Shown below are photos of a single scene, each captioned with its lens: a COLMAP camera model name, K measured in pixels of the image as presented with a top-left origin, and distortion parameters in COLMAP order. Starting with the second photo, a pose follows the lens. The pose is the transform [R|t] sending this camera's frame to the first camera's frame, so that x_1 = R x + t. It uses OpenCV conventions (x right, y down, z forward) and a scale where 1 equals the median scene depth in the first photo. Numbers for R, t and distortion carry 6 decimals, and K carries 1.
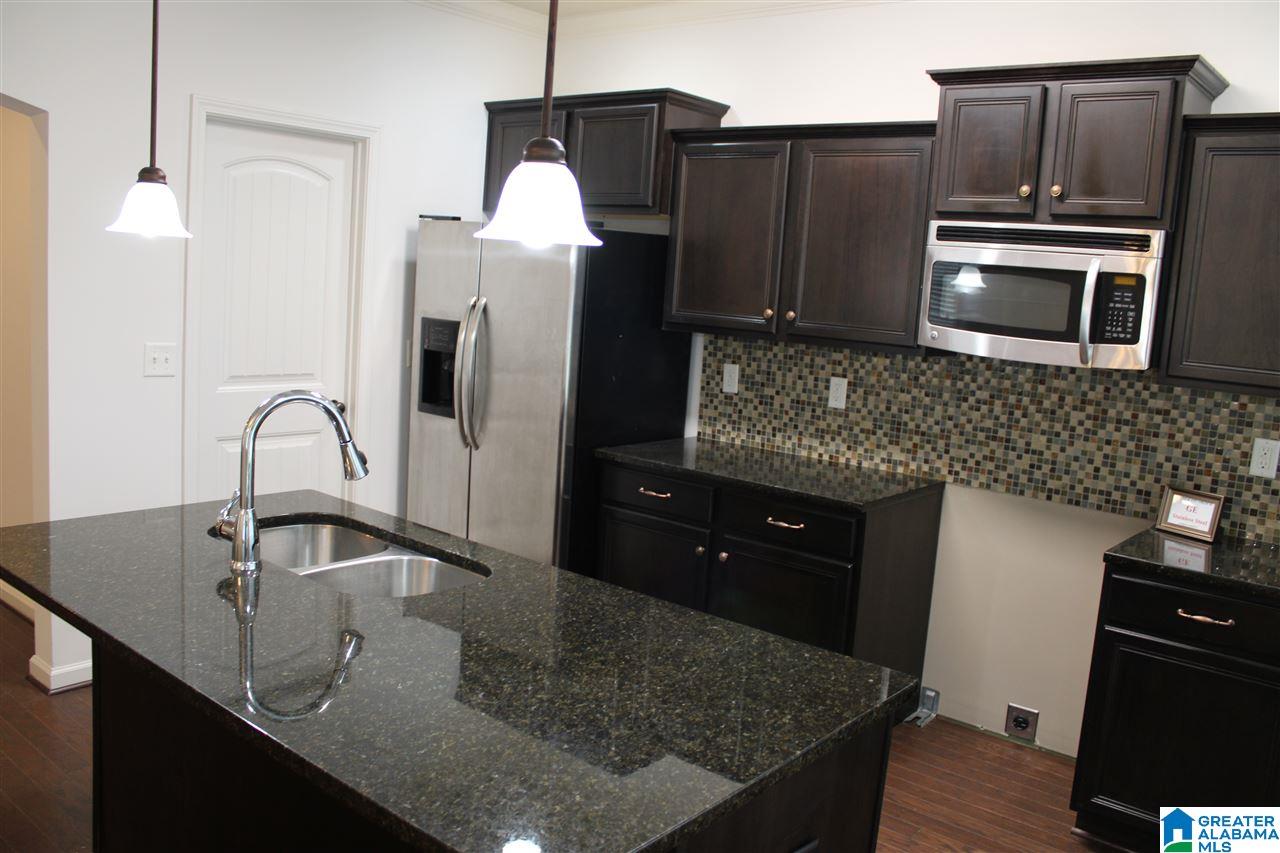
lens RADIAL K [[1068.8, 0, 640.0], [0, 1068.8, 426.5], [0, 0, 1]] dist [-0.160452, 0.136999]
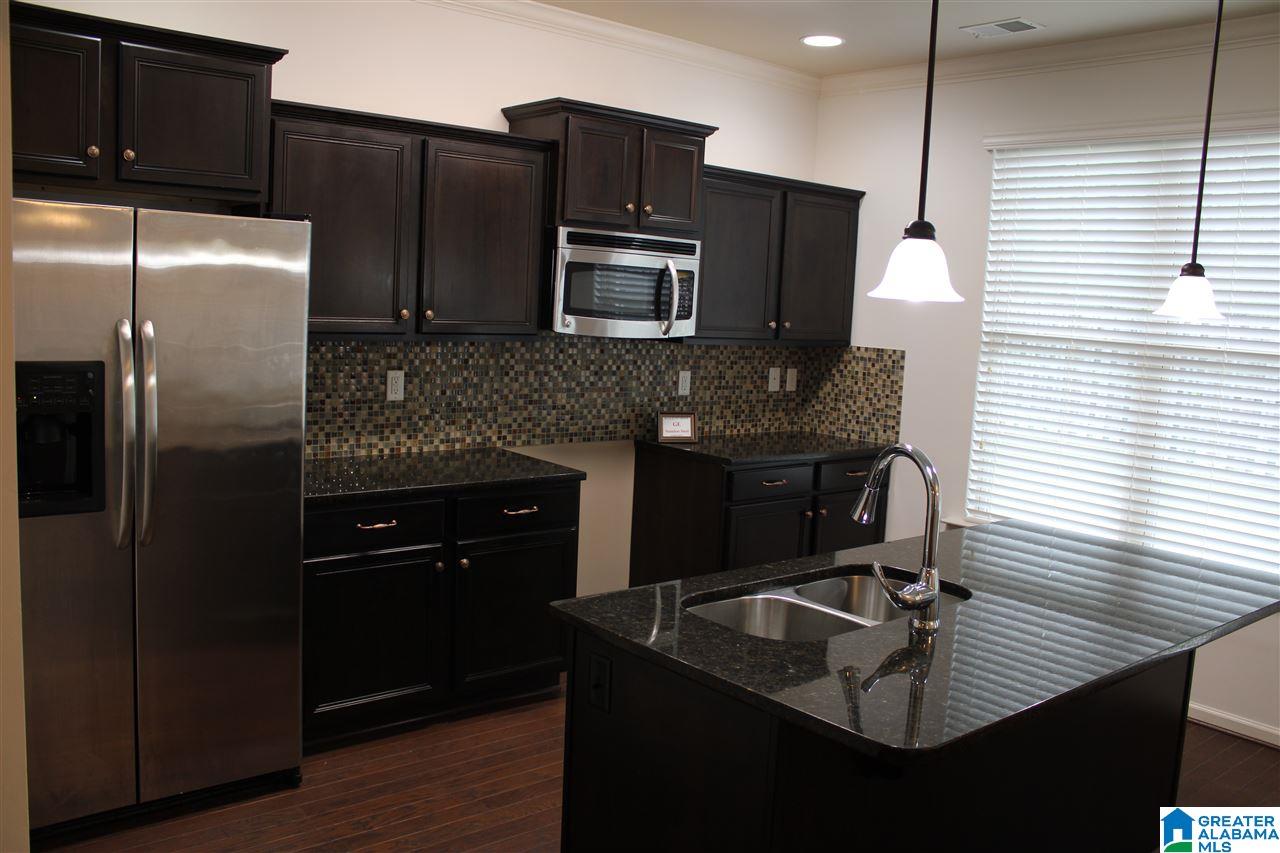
lens RADIAL K [[1068.8, 0, 640.0], [0, 1068.8, 426.5], [0, 0, 1]] dist [-0.160452, 0.136999]
pose [[0.191411, -0.179112, 0.965029, -0.807252], [0.101128, 0.981575, 0.162124, -0.143994], [-0.976286, 0.066559, 0.205997, 0.614453]]
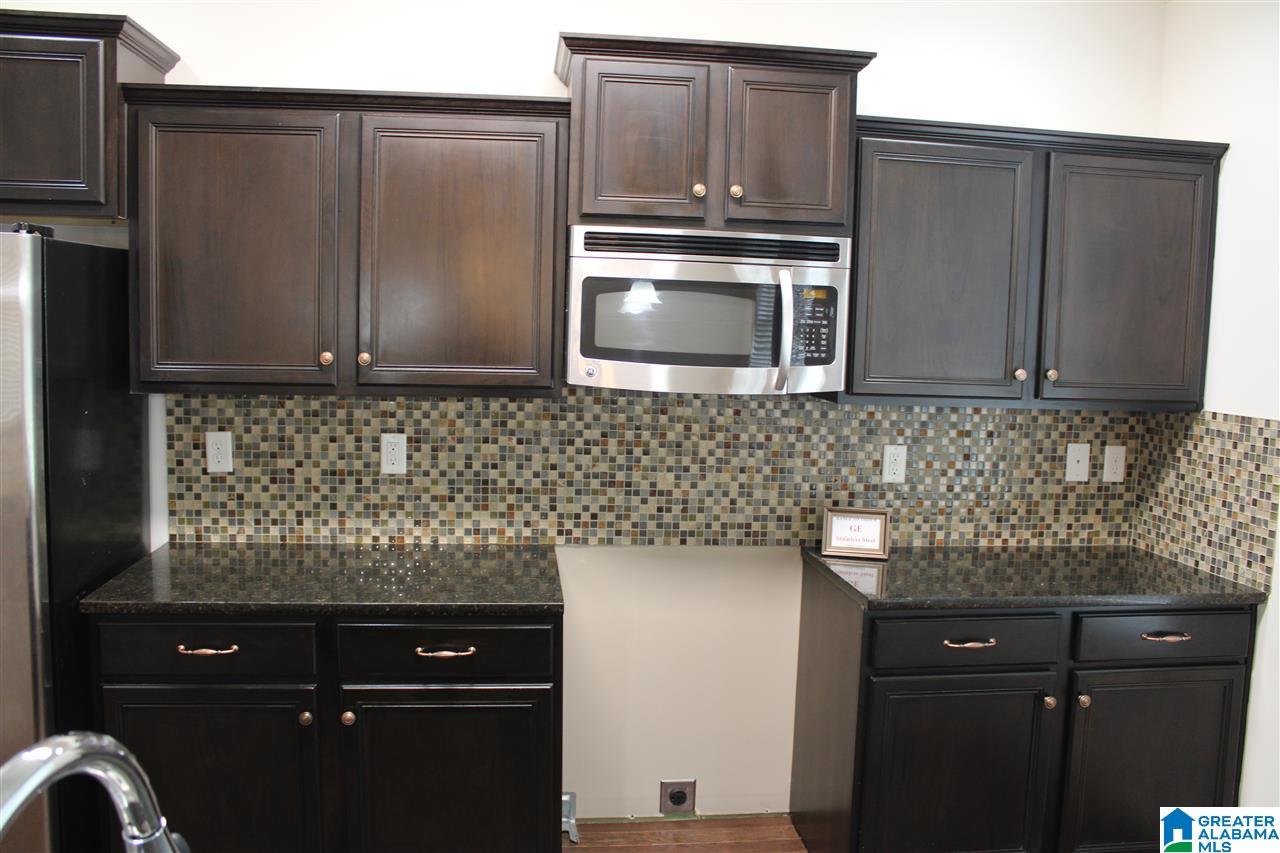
lens RADIAL K [[1068.8, 0, 640.0], [0, 1068.8, 426.5], [0, 0, 1]] dist [-0.160452, 0.136999]
pose [[0.690431, -0.121698, 0.713088, -0.245023], [0.120874, 0.991297, 0.052144, -0.074463], [-0.713228, 0.050192, 0.699133, 0.377231]]
